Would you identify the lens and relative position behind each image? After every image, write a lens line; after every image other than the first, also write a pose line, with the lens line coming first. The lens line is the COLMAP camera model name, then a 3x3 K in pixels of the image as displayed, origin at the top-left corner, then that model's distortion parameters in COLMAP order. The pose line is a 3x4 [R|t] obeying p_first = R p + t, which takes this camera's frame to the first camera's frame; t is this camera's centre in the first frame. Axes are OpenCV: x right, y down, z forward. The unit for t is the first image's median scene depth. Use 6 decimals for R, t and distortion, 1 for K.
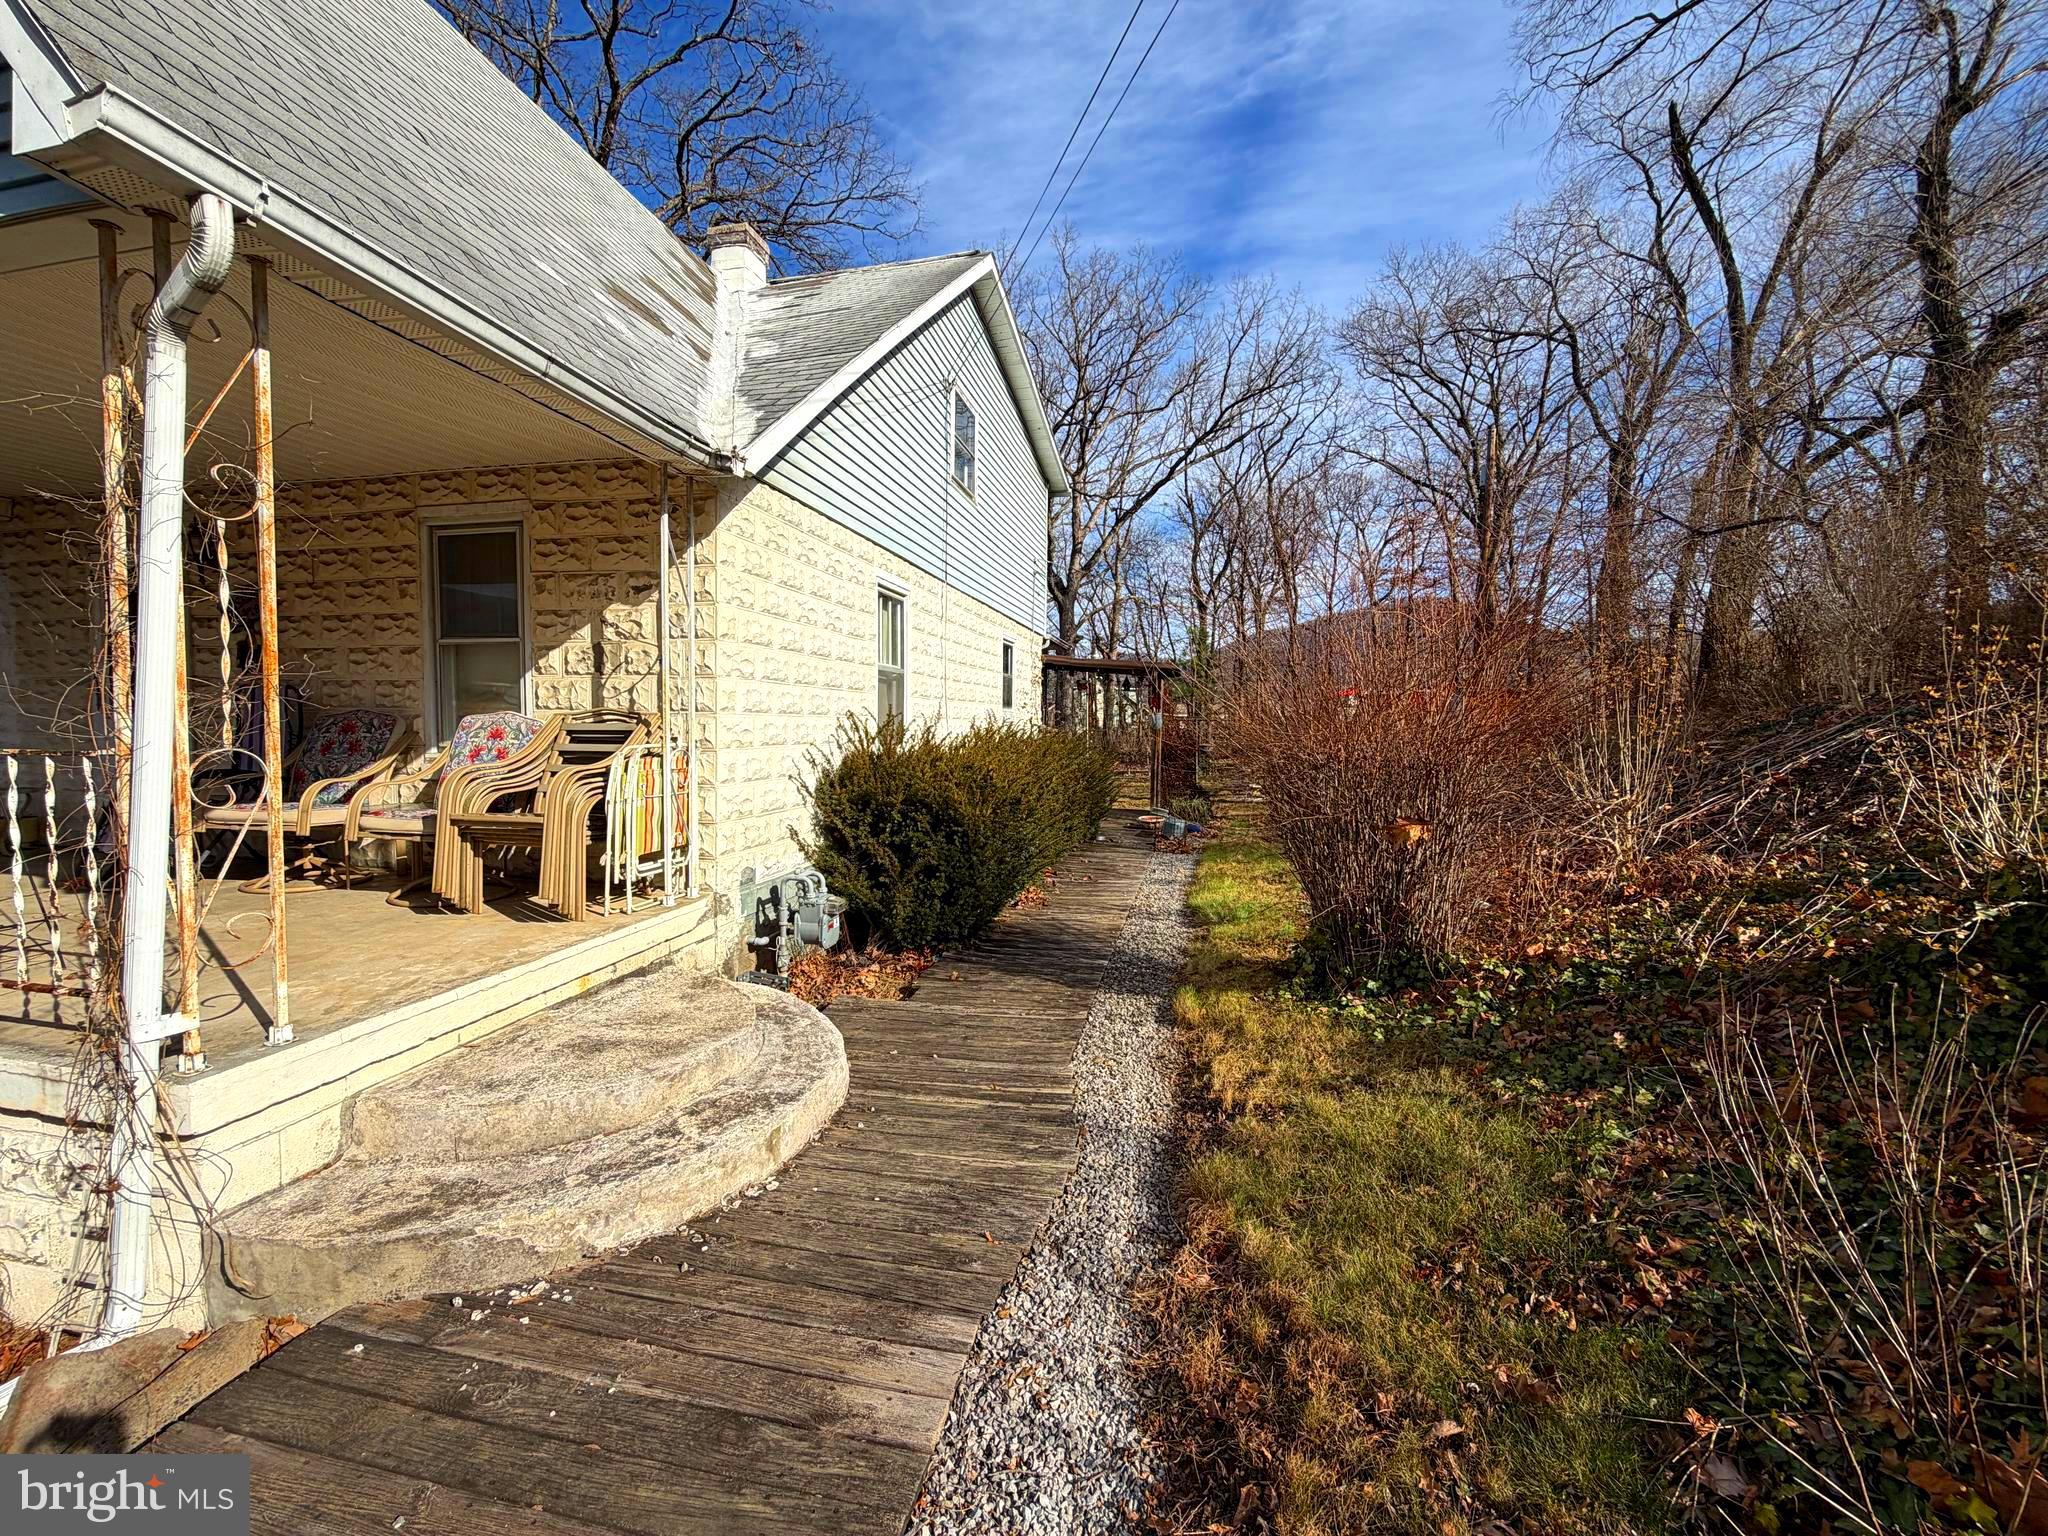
lens RADIAL K [[813.2, 0, 1016.2], [0, 813.2, 758.7], [0, 0, 1]] dist [-0.000093, 0.000191]
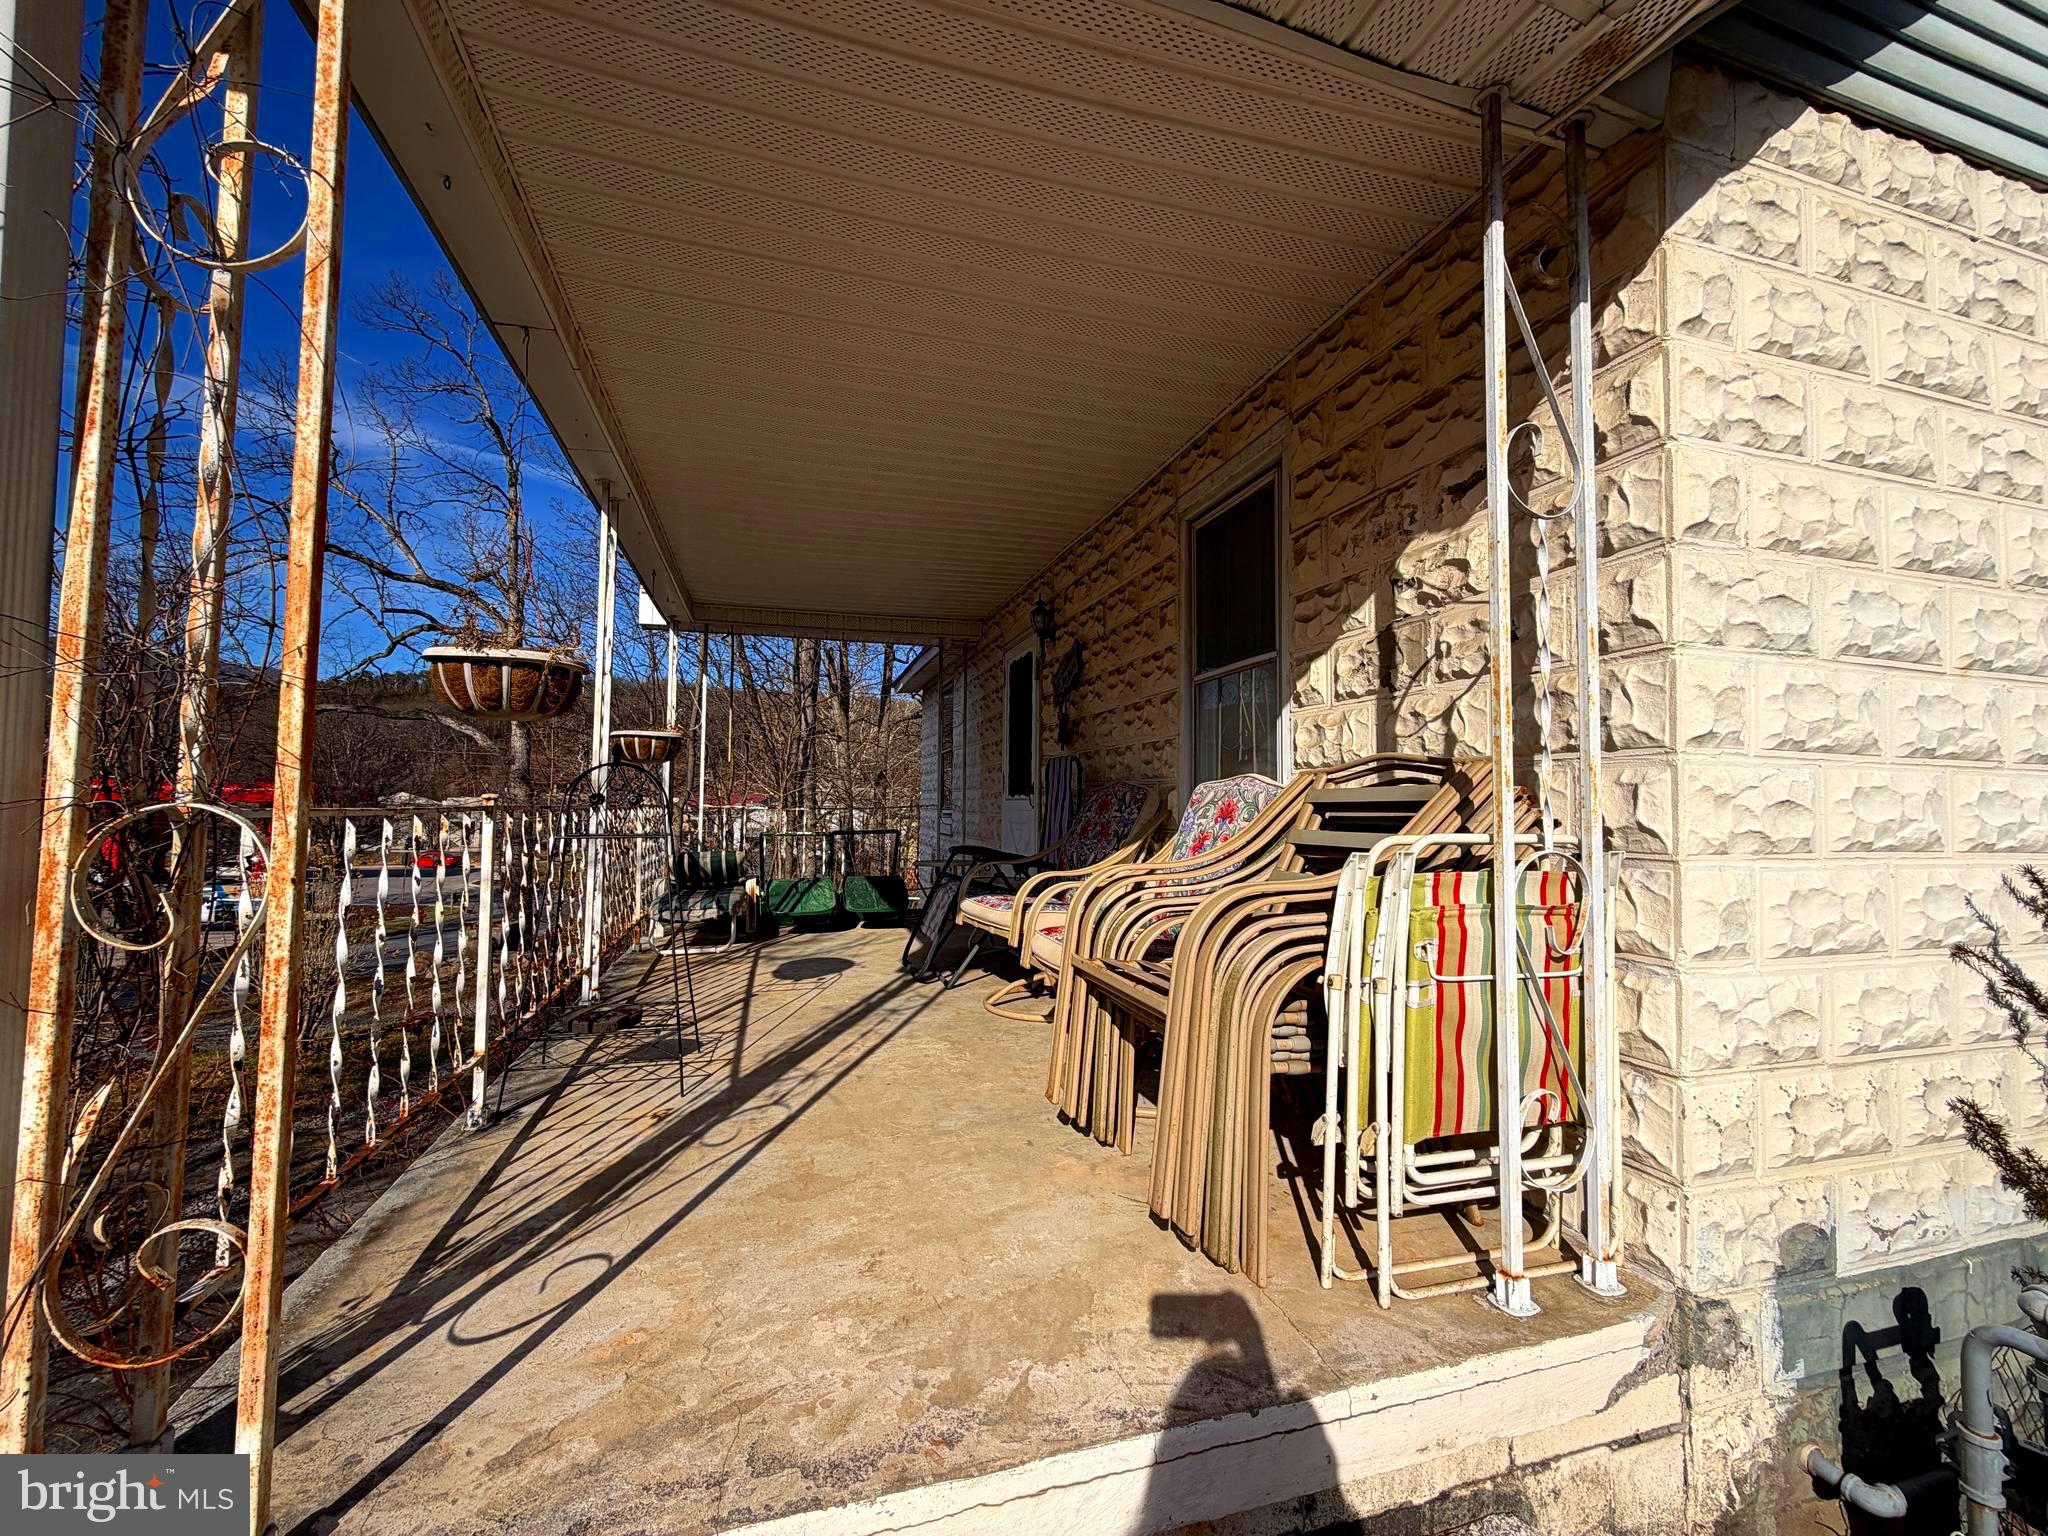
lens RADIAL K [[813.2, 0, 1011.8], [0, 813.2, 770.2], [0, 0, 1]] dist [-0.000093, 0.000191]
pose [[0.487898, -0.045564, -0.871711, -0.200485], [-0.044667, 0.996025, -0.077062, -0.008188], [0.871757, 0.076536, 0.483924, 0.573895]]
